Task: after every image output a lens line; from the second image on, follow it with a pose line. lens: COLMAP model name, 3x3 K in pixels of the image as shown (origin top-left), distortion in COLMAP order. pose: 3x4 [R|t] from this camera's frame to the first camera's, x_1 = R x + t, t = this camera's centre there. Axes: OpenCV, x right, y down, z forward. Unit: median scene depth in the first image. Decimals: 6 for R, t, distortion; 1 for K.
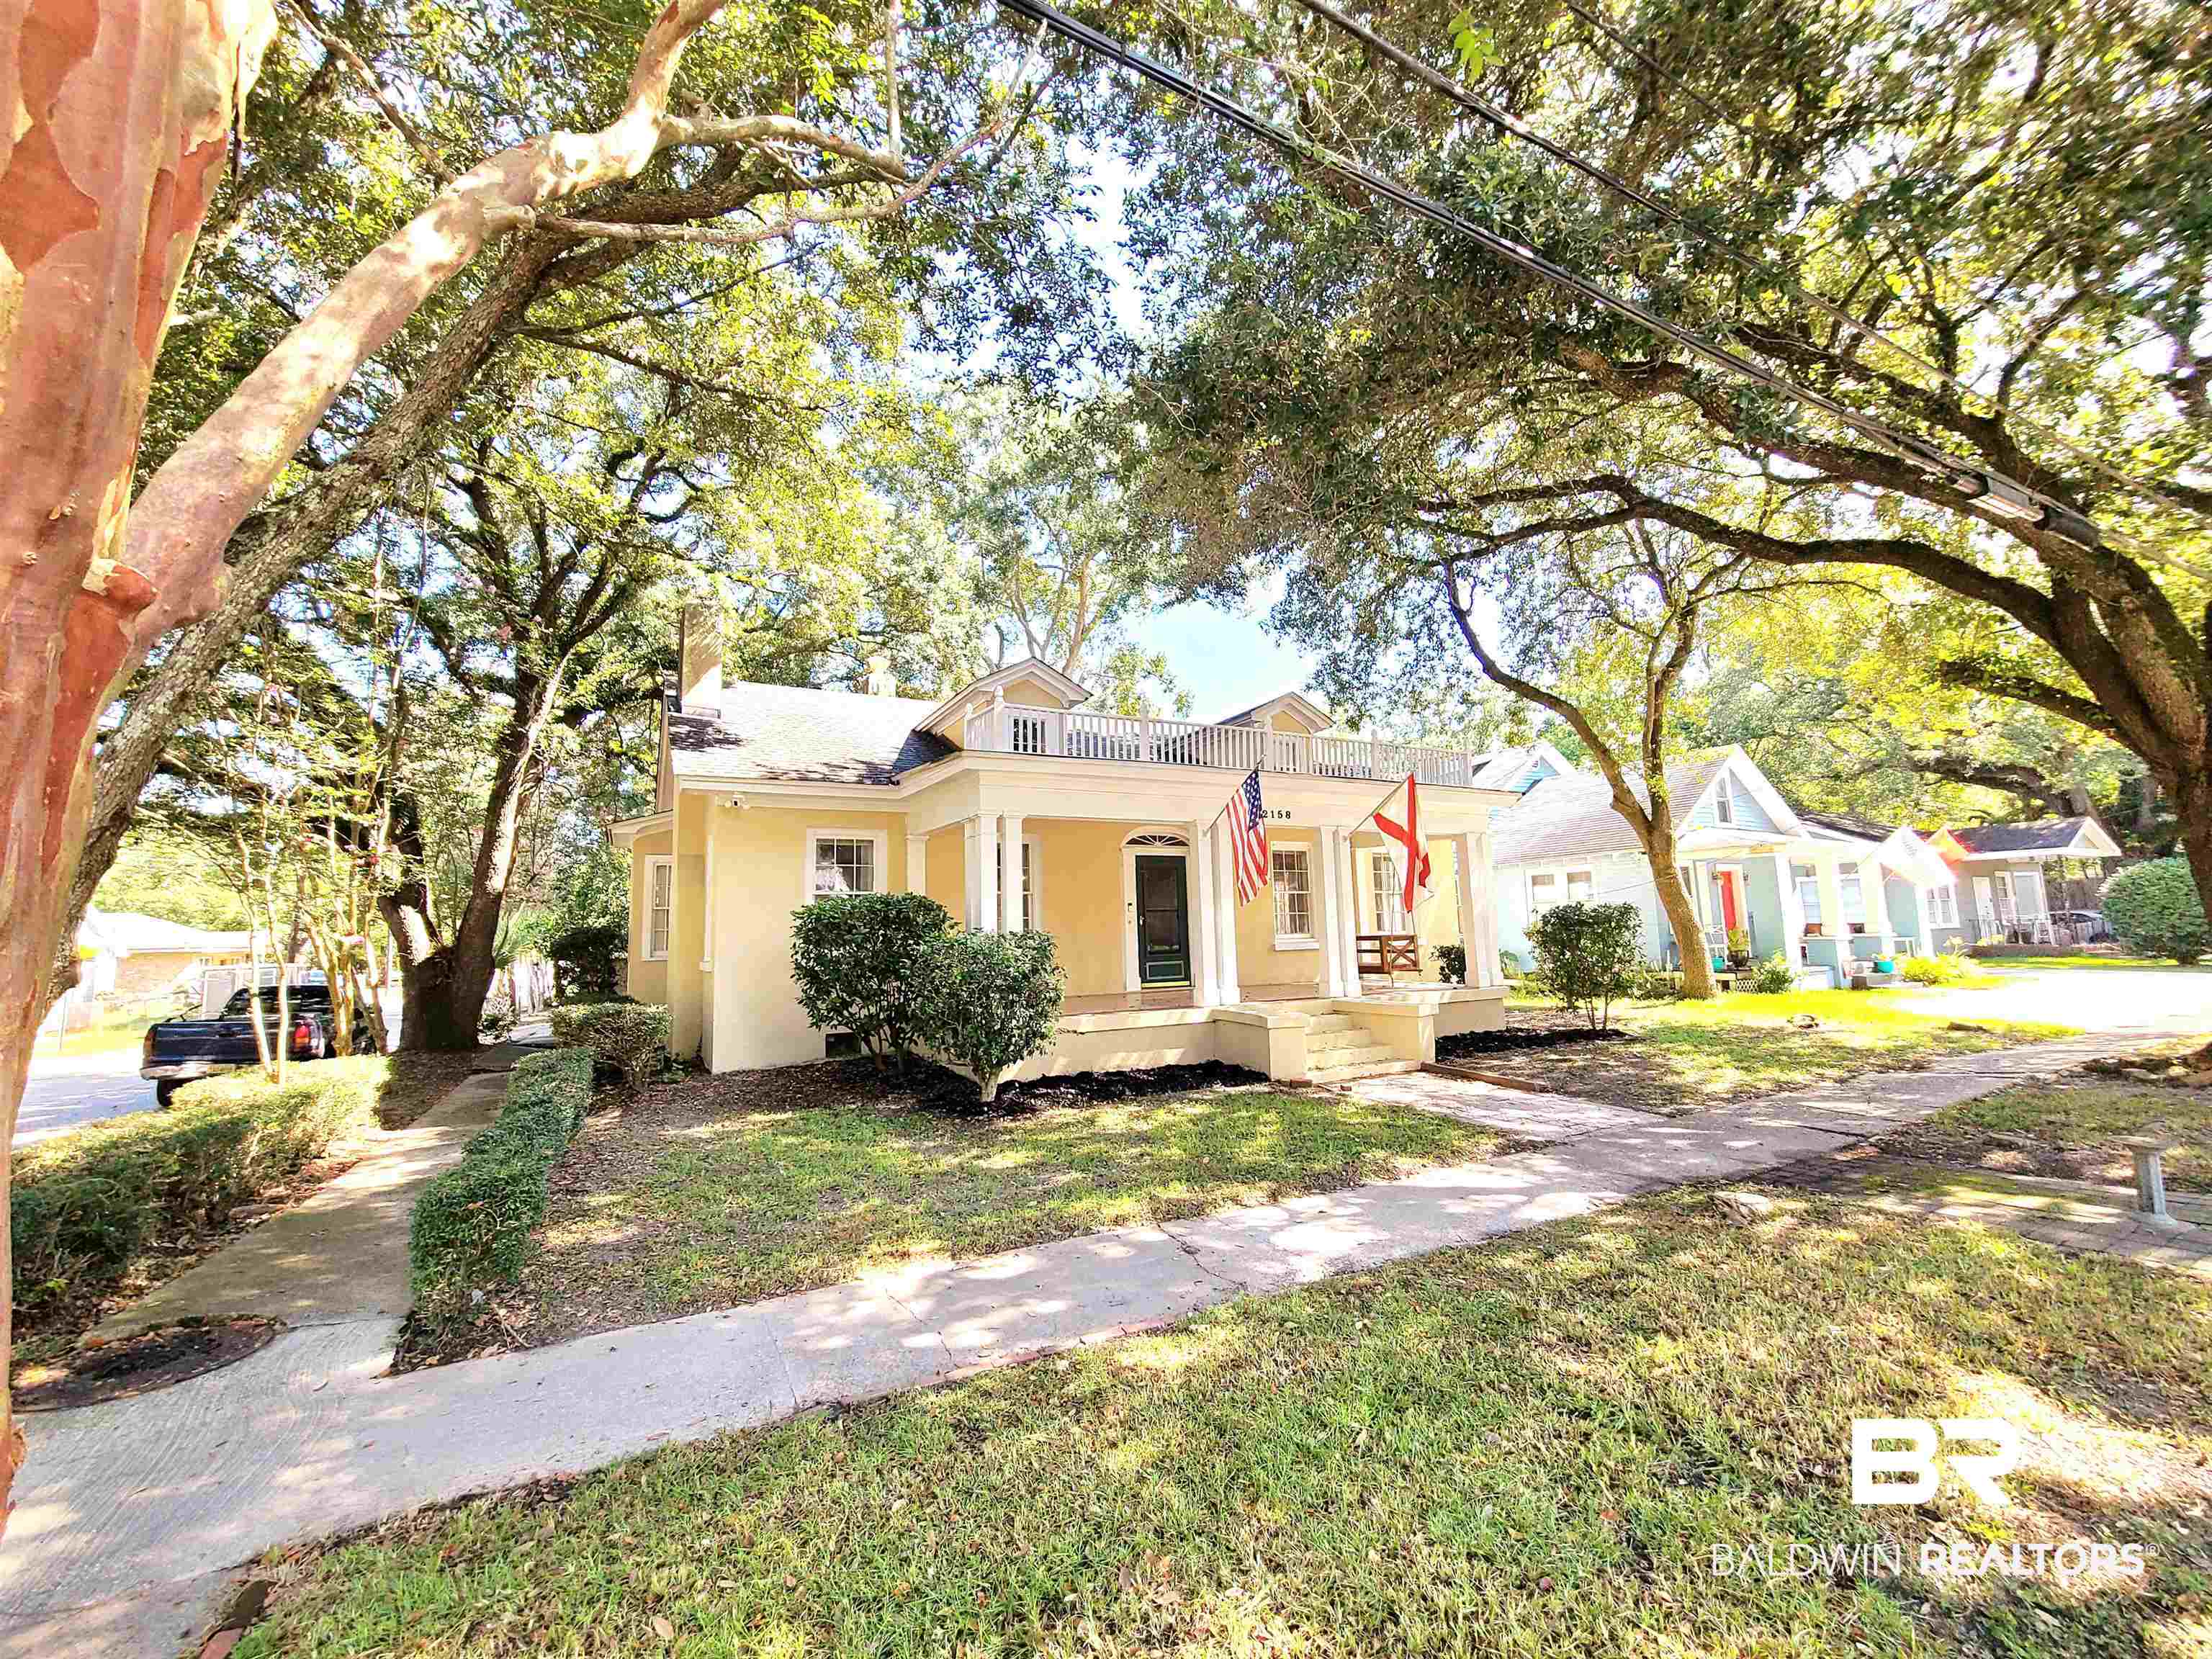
lens RADIAL K [[903.0, 0, 1105.9], [0, 903.0, 818.9], [0, 0, 1]] dist [-0.000801, -0.000392]
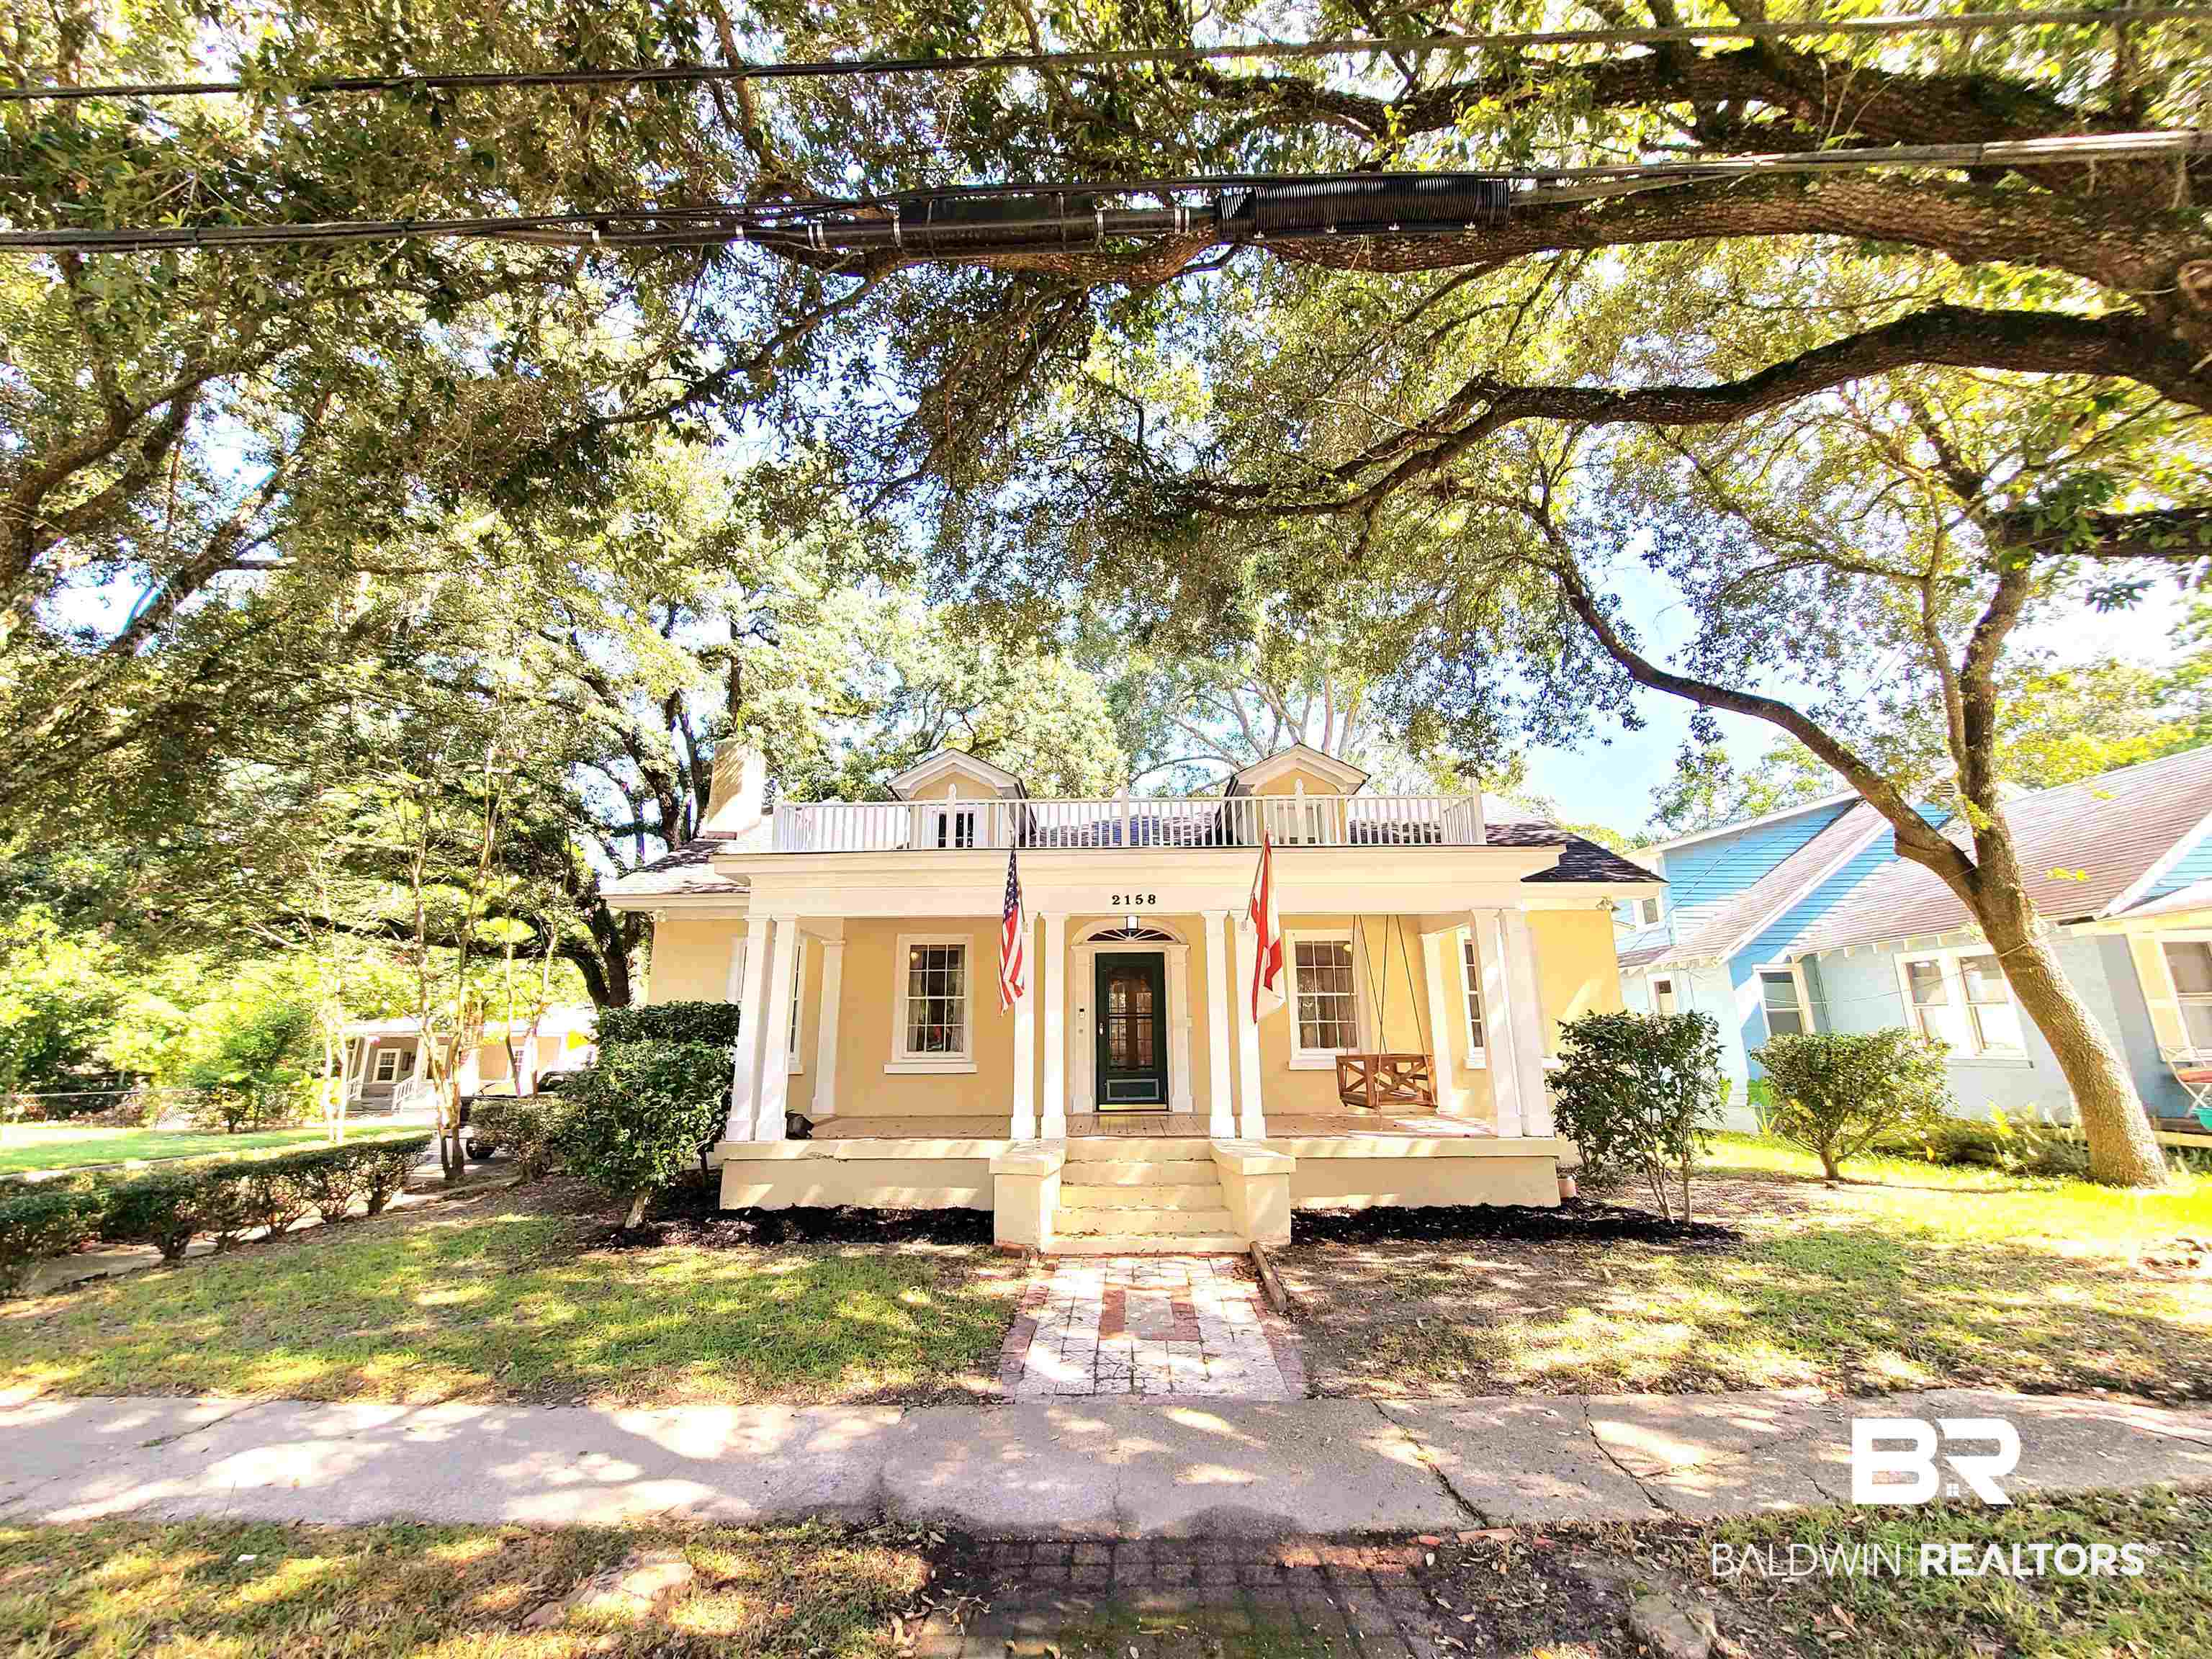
lens RADIAL K [[903.0, 0, 1104.0], [0, 903.0, 818.5], [0, 0, 1]] dist [-0.000801, -0.000392]
pose [[0.874121, -0.099462, -0.475416, 0.521585], [0.047297, 0.991587, -0.120489, 0.018585], [0.483400, 0.082836, 0.871471, 0.257157]]
